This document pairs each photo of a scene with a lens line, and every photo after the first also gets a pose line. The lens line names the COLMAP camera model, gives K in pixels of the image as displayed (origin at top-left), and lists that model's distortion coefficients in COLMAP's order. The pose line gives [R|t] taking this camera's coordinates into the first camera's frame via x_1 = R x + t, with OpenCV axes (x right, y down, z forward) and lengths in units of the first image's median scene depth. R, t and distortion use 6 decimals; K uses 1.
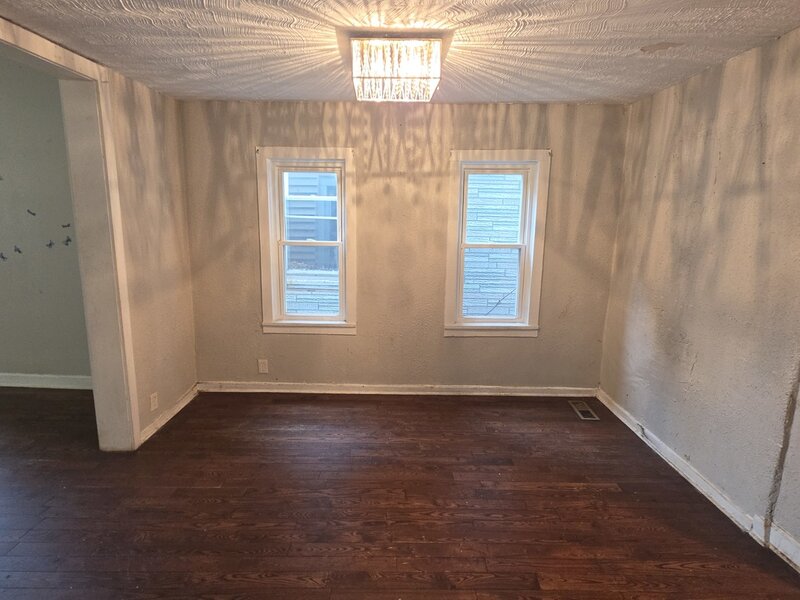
lens RADIAL K [[427.1, 0, 400.2], [0, 427.1, 296.2], [0, 0, 1]] dist [0.001814, 0.000694]
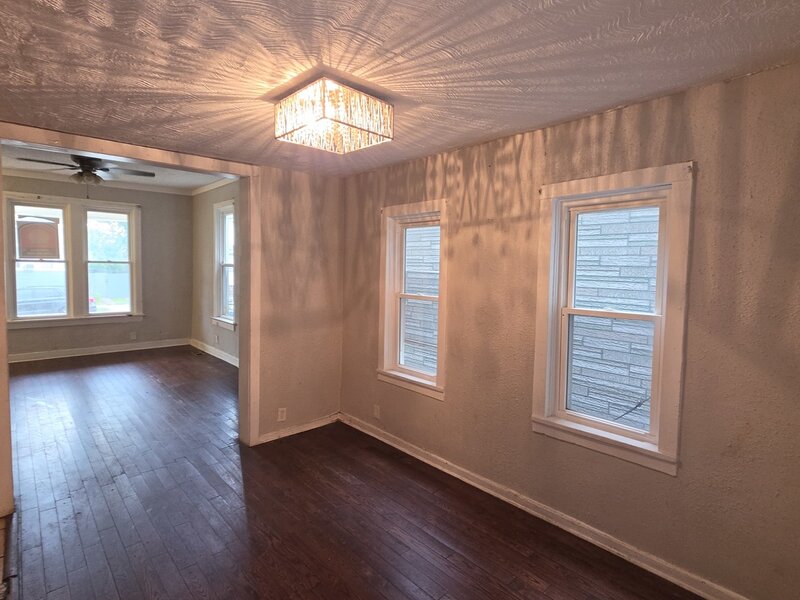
lens RADIAL K [[427.1, 0, 400.2], [0, 427.1, 296.2], [0, 0, 1]] dist [0.001814, 0.000694]
pose [[0.677055, 0.048201, -0.734352, 0.516680], [-0.145256, 0.986975, -0.069141, -0.055005], [0.721455, 0.153481, 0.675238, 0.324371]]
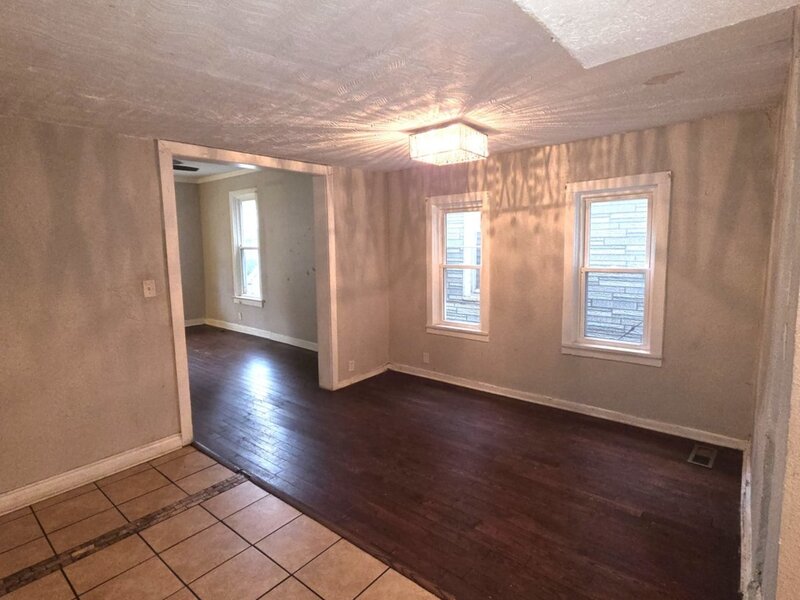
lens RADIAL K [[427.1, 0, 400.2], [0, 427.1, 296.2], [0, 0, 1]] dist [0.001814, 0.000694]
pose [[0.769308, 0.050038, -0.636916, 0.504072], [-0.090160, 0.995454, -0.030696, 0.022597], [0.632484, 0.081039, 0.770322, -0.104733]]
